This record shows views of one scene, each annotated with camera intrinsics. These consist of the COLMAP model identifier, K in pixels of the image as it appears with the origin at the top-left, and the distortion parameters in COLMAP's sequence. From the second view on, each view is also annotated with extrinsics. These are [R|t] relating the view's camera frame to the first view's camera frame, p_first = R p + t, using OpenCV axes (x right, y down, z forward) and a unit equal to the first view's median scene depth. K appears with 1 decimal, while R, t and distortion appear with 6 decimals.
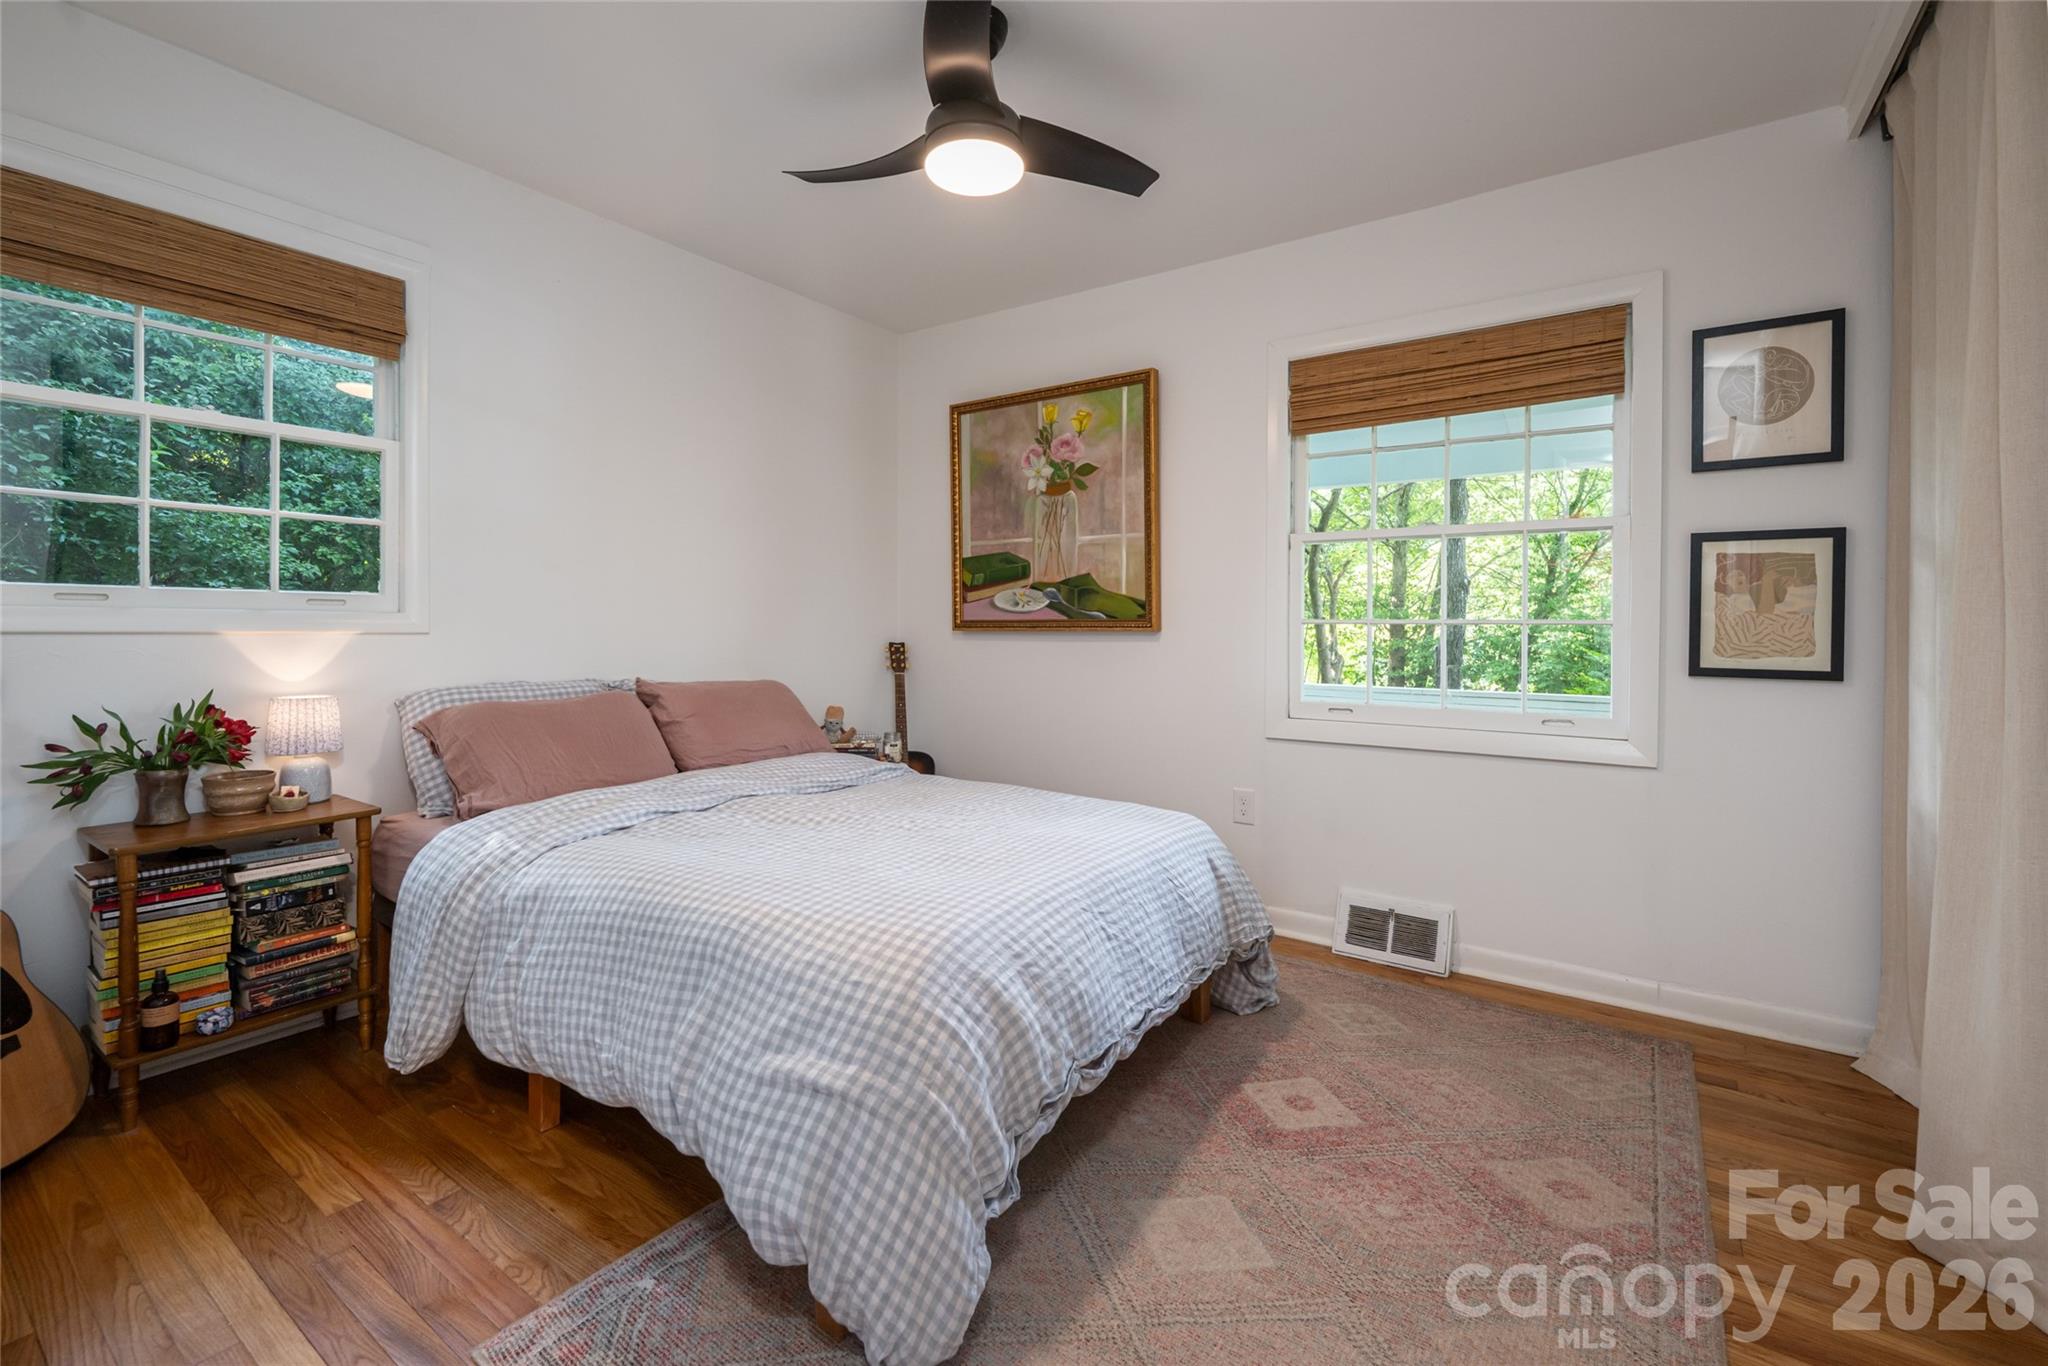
lens RADIAL K [[941.1, 0, 1047.3], [0, 941.1, 634.9], [0, 0, 1]] dist [0.003196, 0.000046]
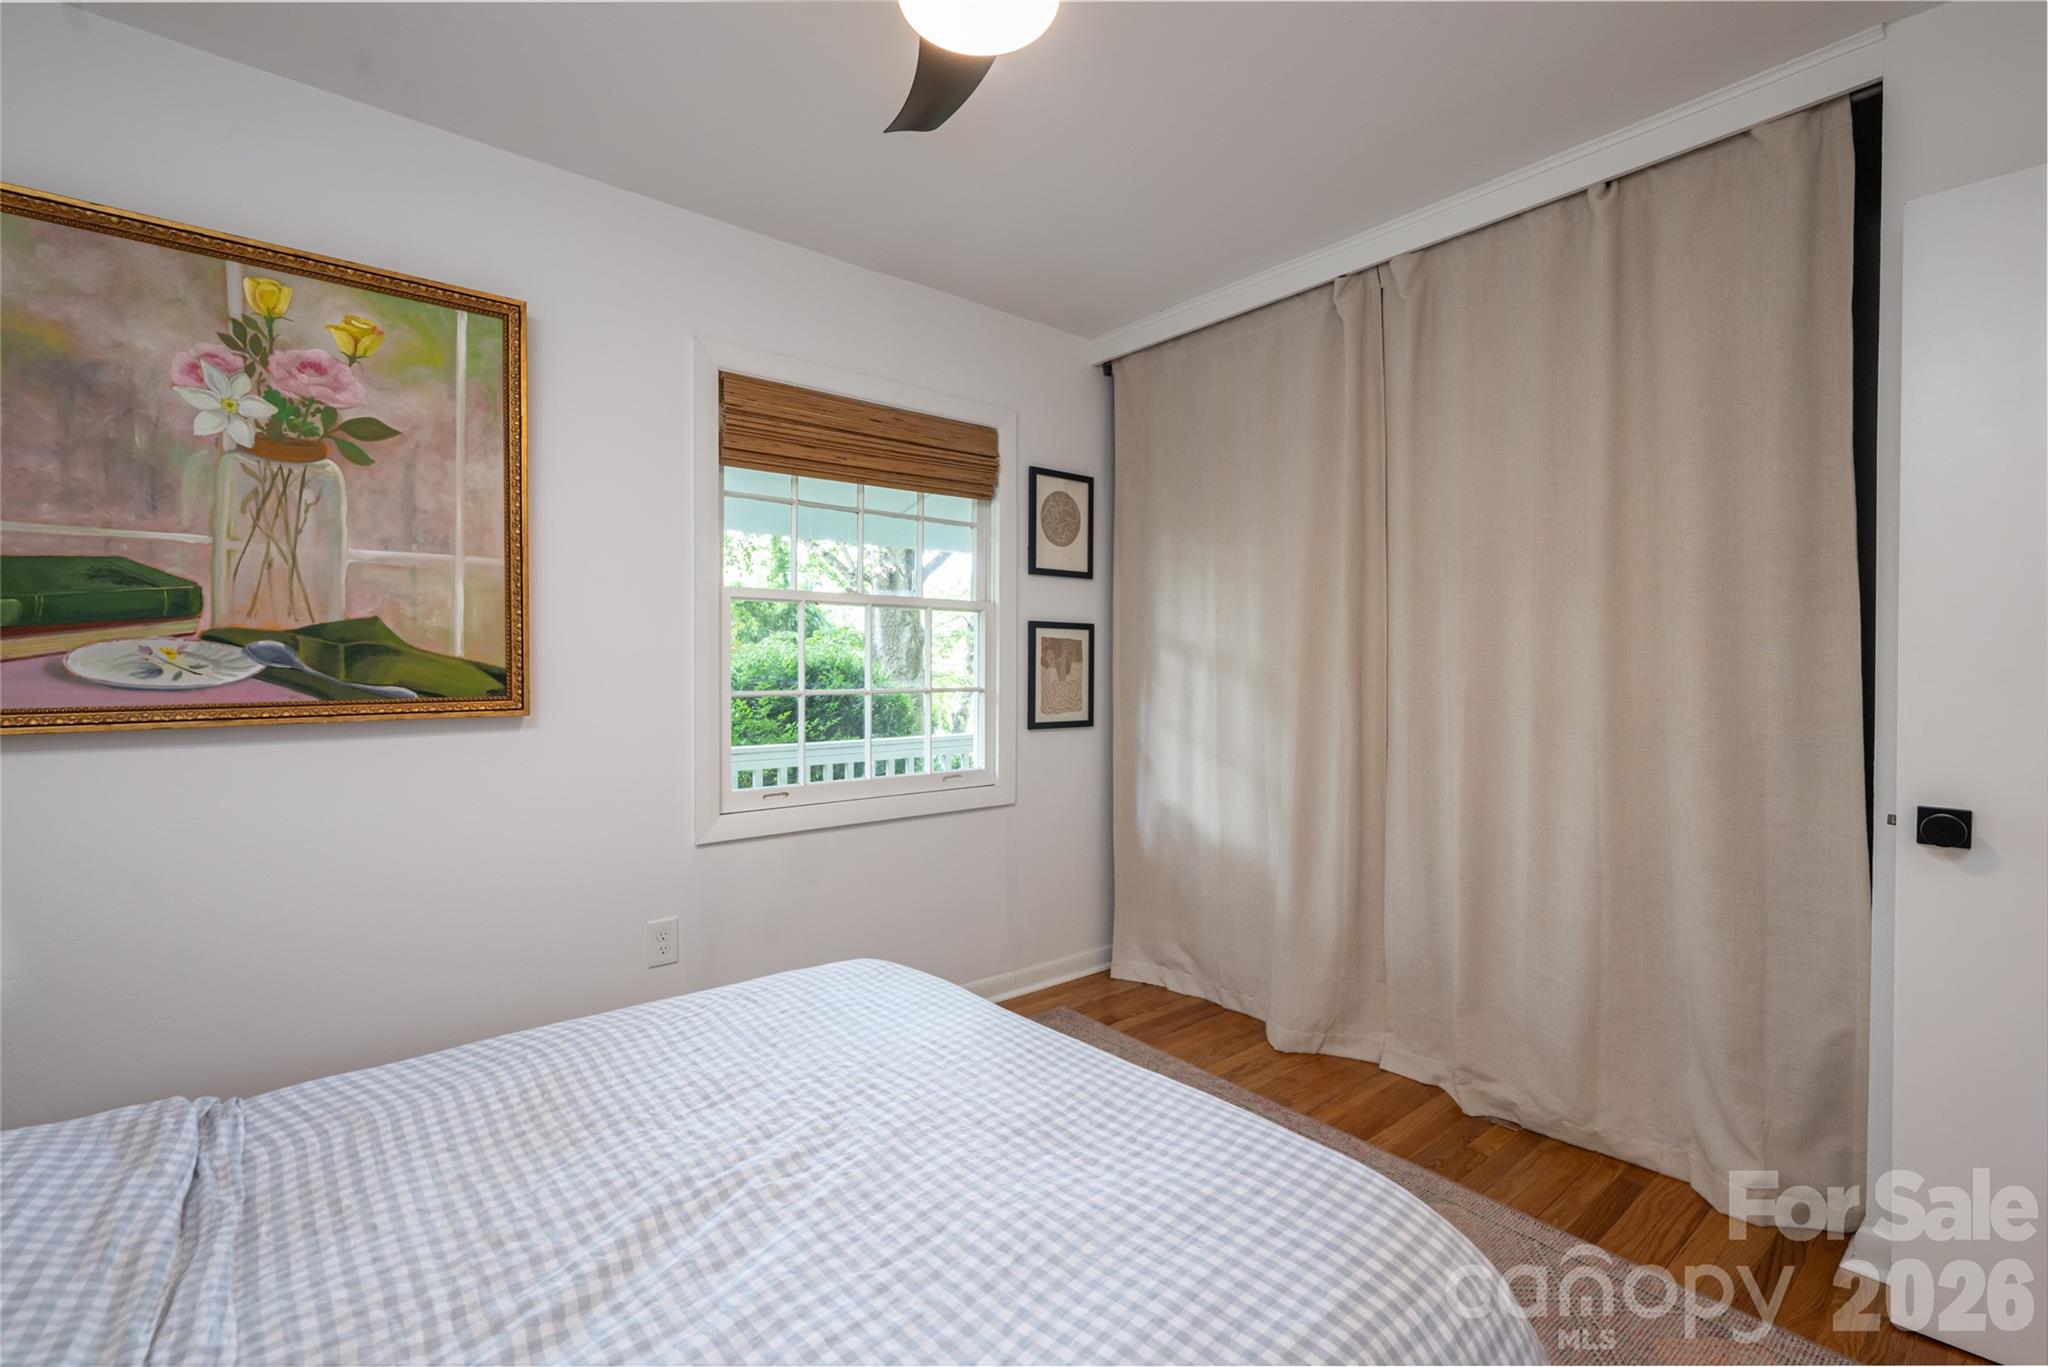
lens RADIAL K [[941.1, 0, 1025.6], [0, 941.1, 666.4], [0, 0, 1]] dist [0.003196, 0.000046]
pose [[0.221772, -0.008189, 0.975064, -0.420492], [0.008006, 0.999946, 0.006577, -0.037488], [-0.975066, 0.006348, 0.221826, 0.509223]]
